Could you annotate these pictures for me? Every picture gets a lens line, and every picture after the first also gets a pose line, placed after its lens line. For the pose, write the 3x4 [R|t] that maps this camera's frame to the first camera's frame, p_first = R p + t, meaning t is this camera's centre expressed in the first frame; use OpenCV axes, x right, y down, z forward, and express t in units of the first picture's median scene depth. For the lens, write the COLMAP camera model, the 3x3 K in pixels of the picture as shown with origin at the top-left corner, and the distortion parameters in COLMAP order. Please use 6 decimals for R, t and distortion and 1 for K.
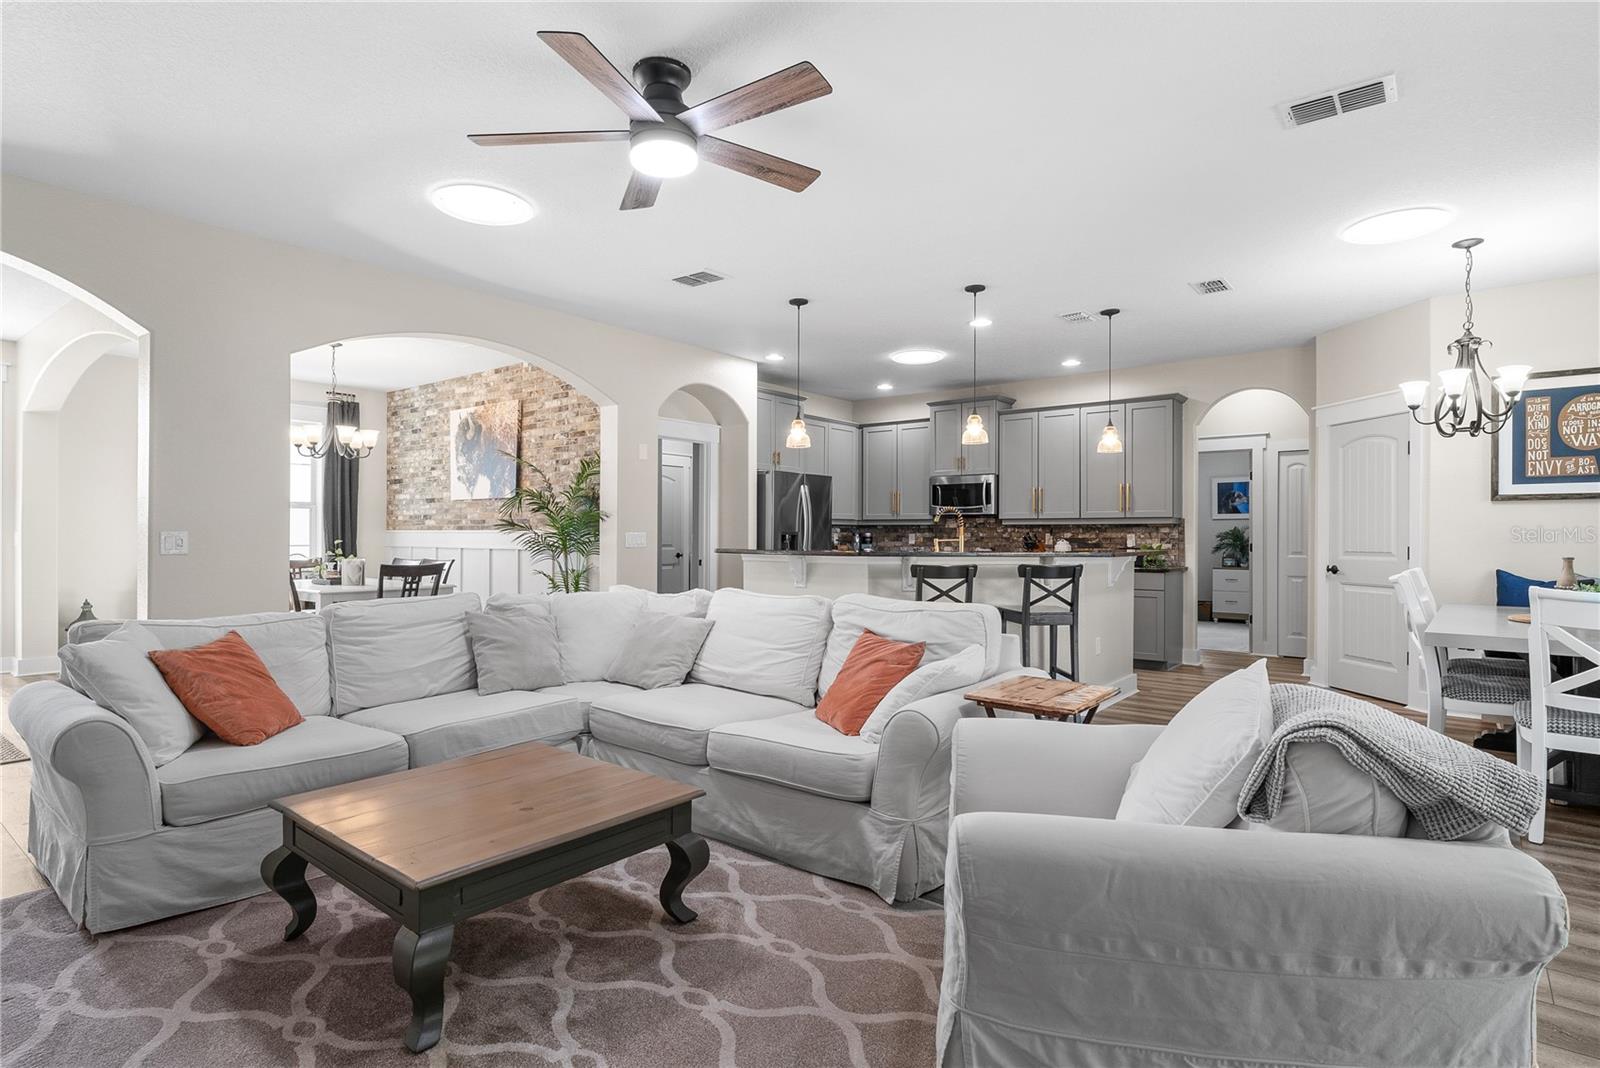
lens RADIAL K [[827.8, 0, 799.5], [0, 827.8, 531.1], [0, 0, 1]] dist [-0.007261, 0.002758]
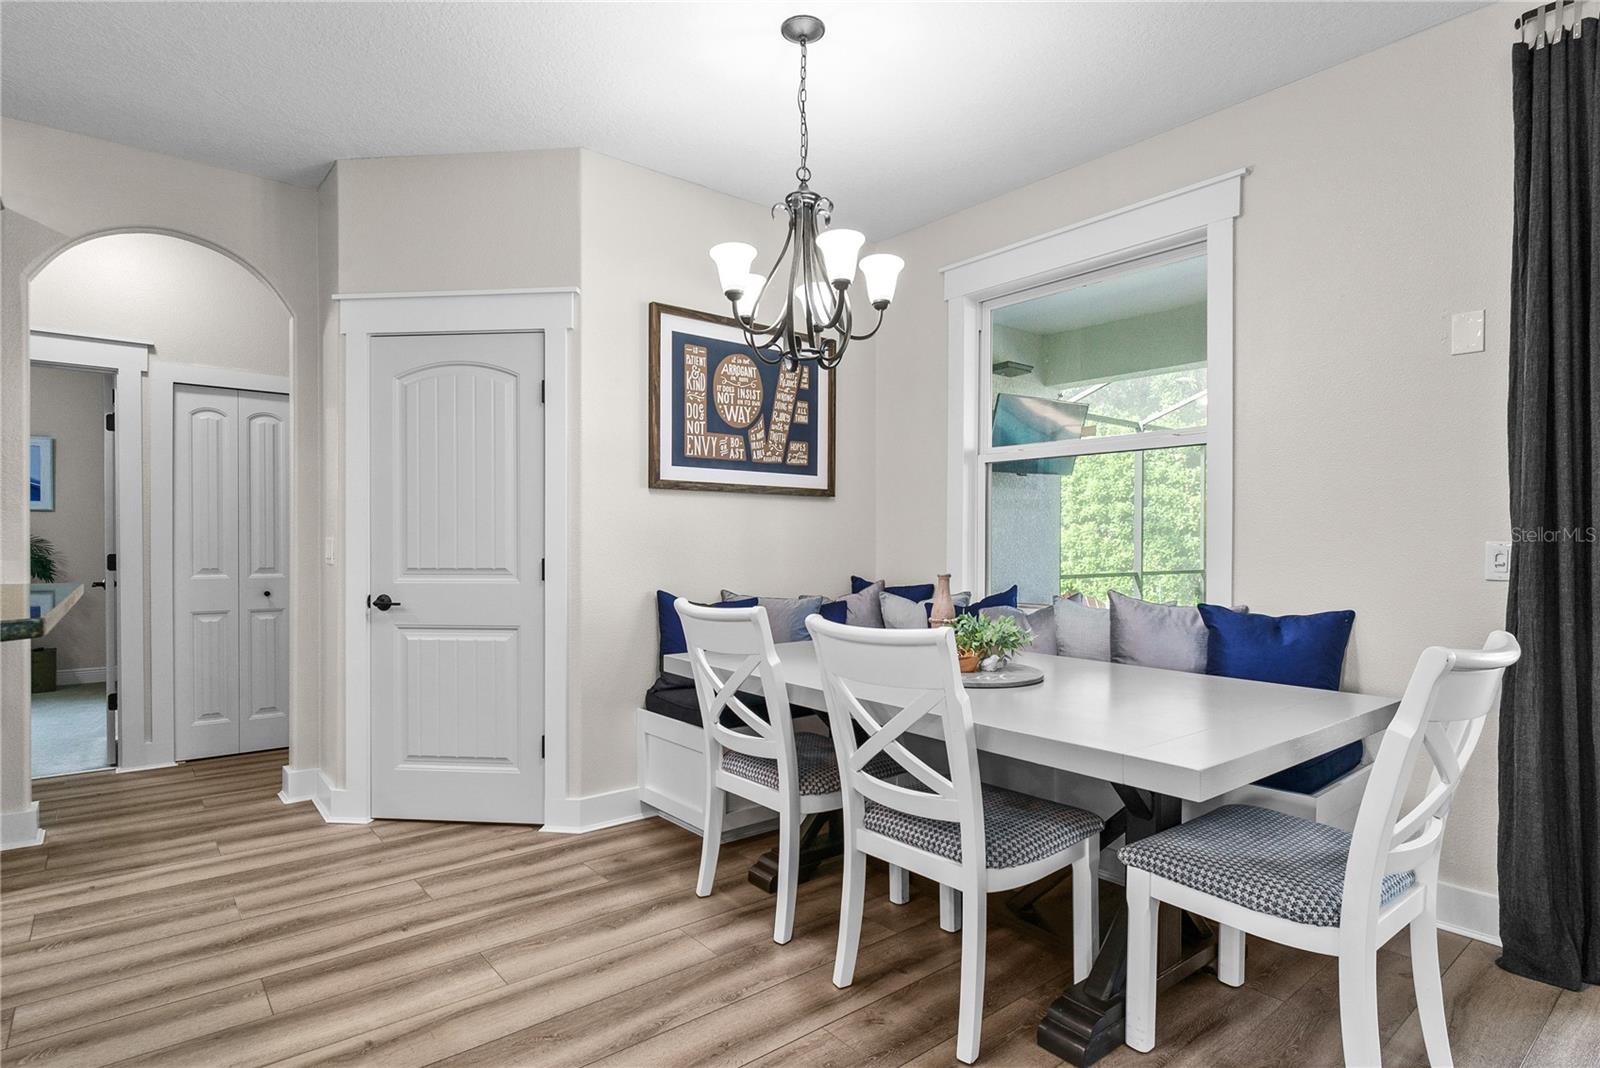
lens RADIAL K [[827.8, 0, 802.1], [0, 827.8, 545.1], [0, 0, 1]] dist [-0.007261, 0.002758]
pose [[0.204400, -0.006205, 0.978868, 0.139392], [-0.008013, 0.999936, 0.008012, 0.002126], [-0.978855, -0.009481, 0.204337, 0.498235]]
